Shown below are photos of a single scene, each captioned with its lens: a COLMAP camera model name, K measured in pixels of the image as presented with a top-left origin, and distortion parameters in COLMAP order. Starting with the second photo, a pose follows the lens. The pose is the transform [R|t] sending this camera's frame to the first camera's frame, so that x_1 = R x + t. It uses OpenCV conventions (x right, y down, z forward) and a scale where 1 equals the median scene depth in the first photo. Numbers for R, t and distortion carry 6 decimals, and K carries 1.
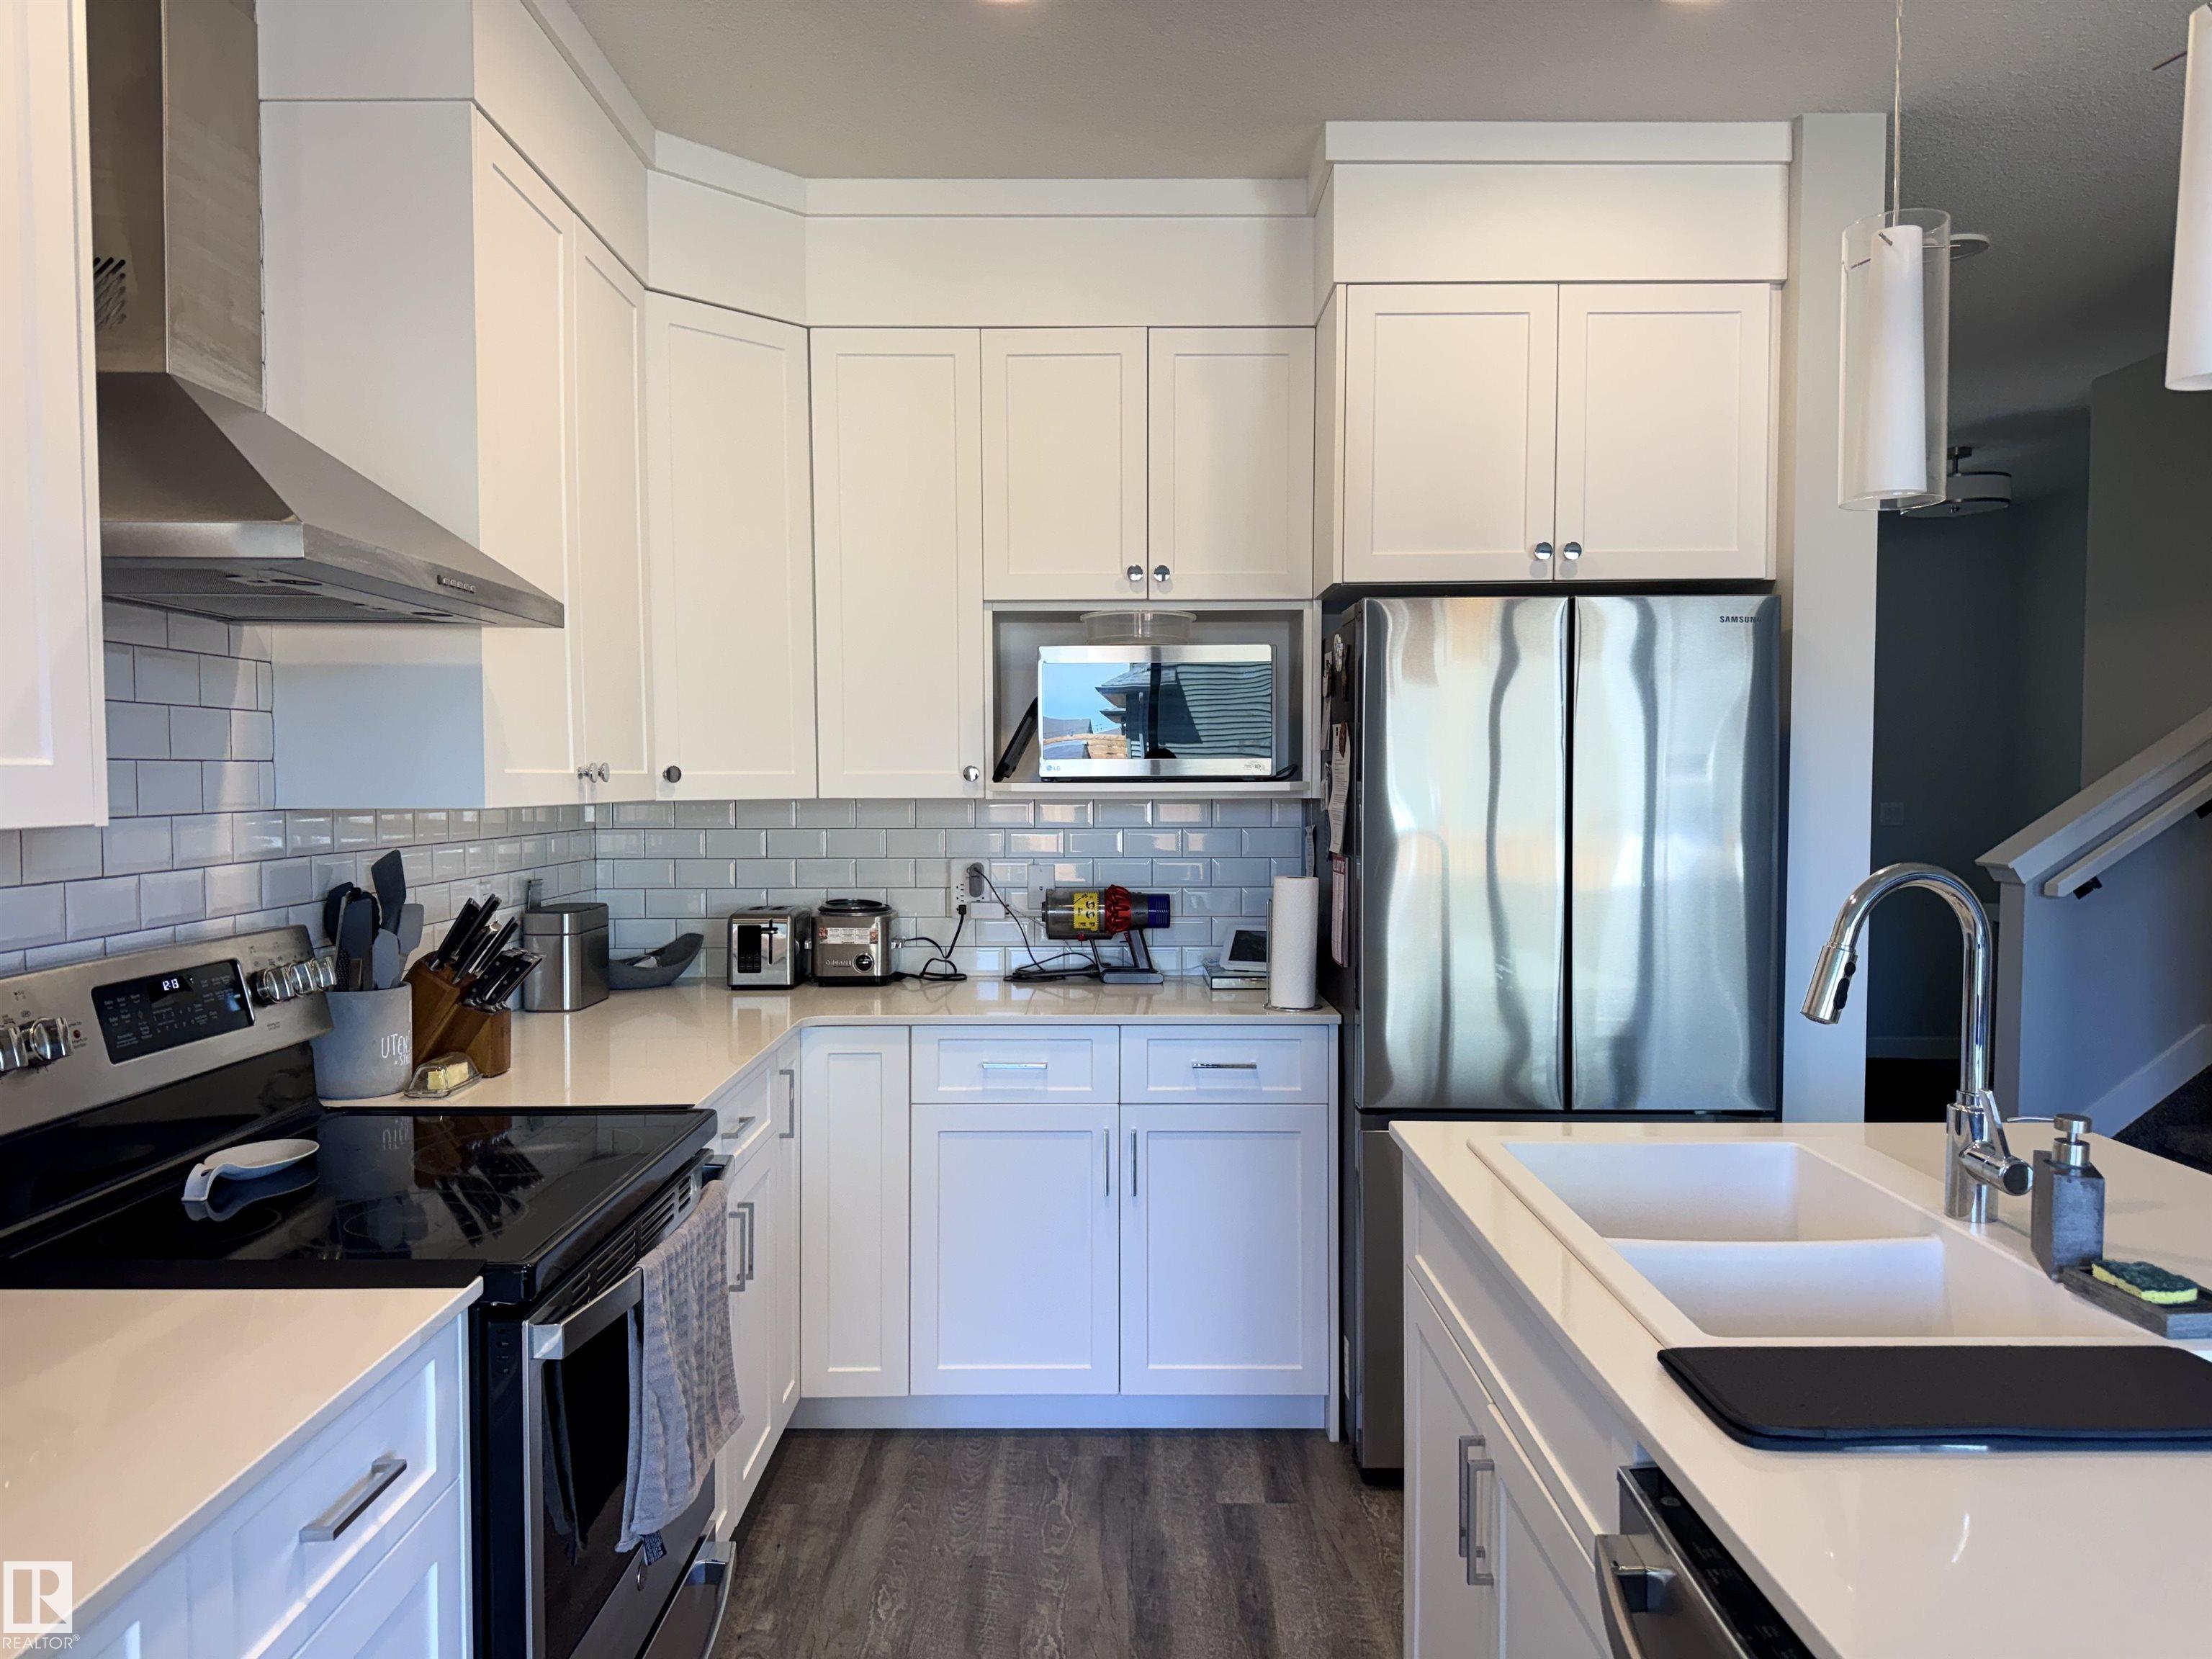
lens RADIAL K [[1562.0, 0, 1106.0], [0, 1562.0, 829.5], [0, 0, 1]] dist [-0.002786, -0.002708]
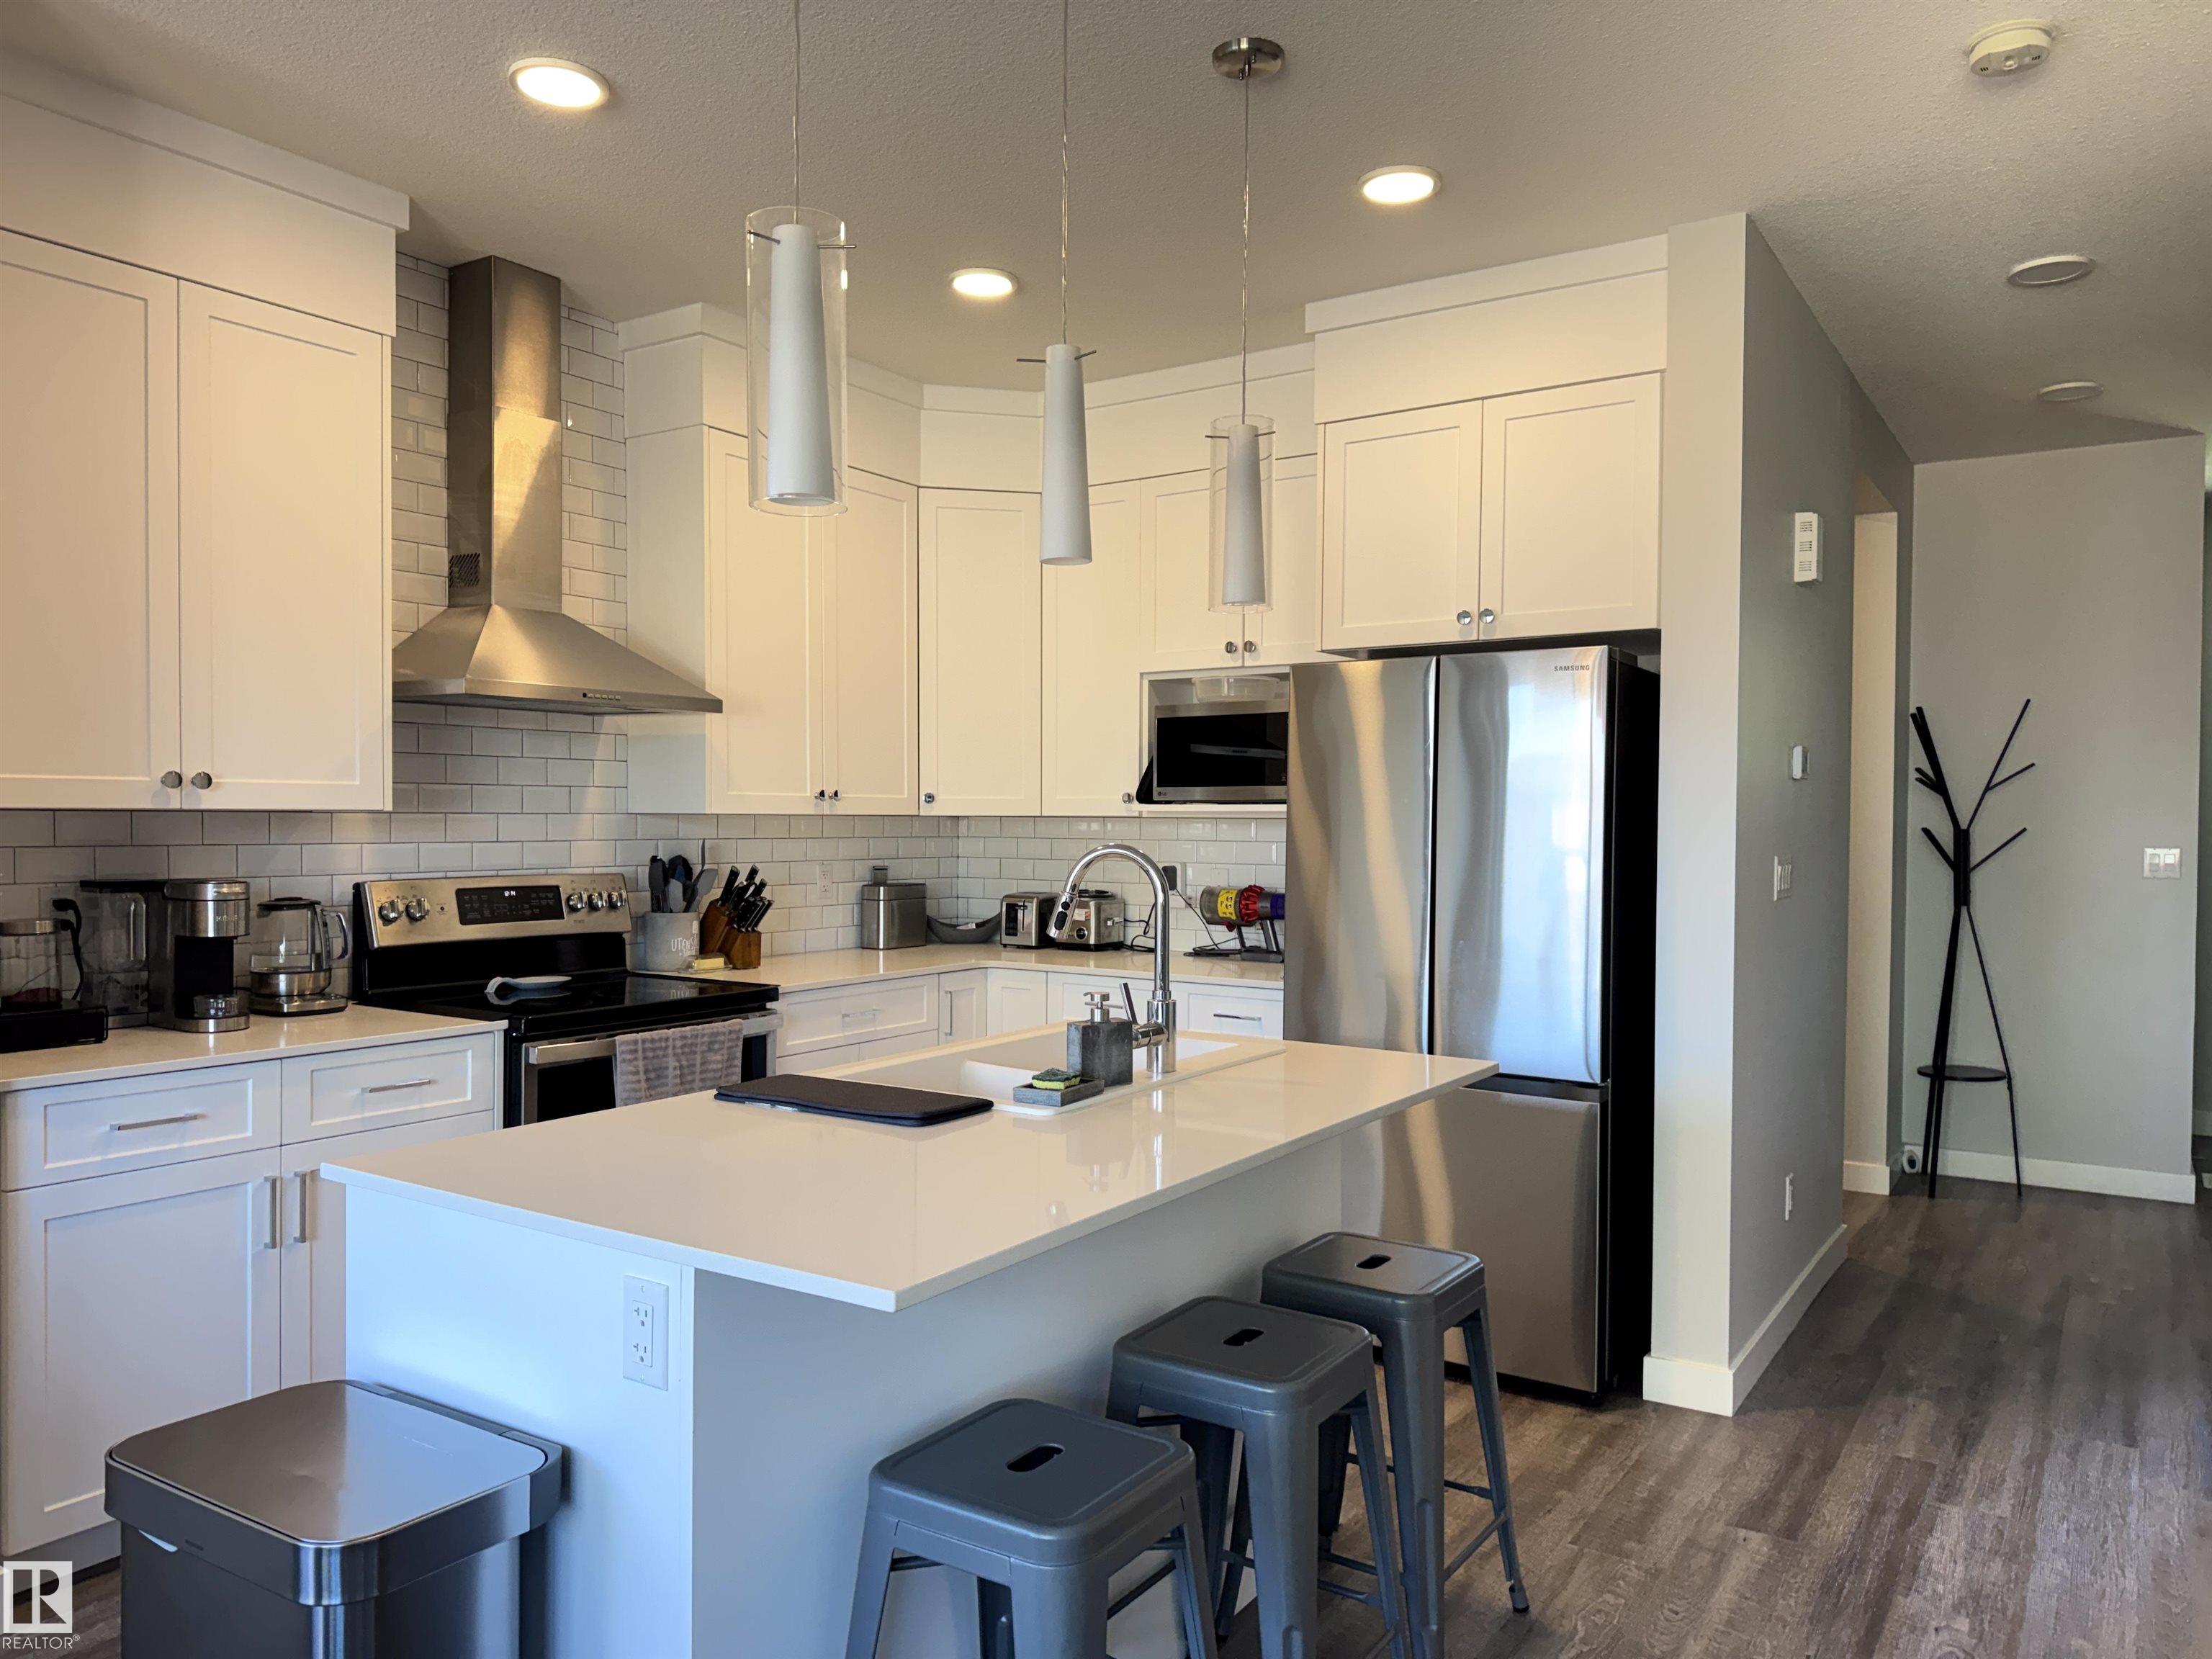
lens RADIAL K [[1562.0, 0, 1106.0], [0, 1562.0, 829.5], [0, 0, 1]] dist [-0.002786, -0.002708]
pose [[0.829671, 0.012726, -0.558108, 0.709392], [-0.027333, 0.999467, -0.017841, 0.017608], [0.557583, 0.030057, 0.829577, -0.167562]]
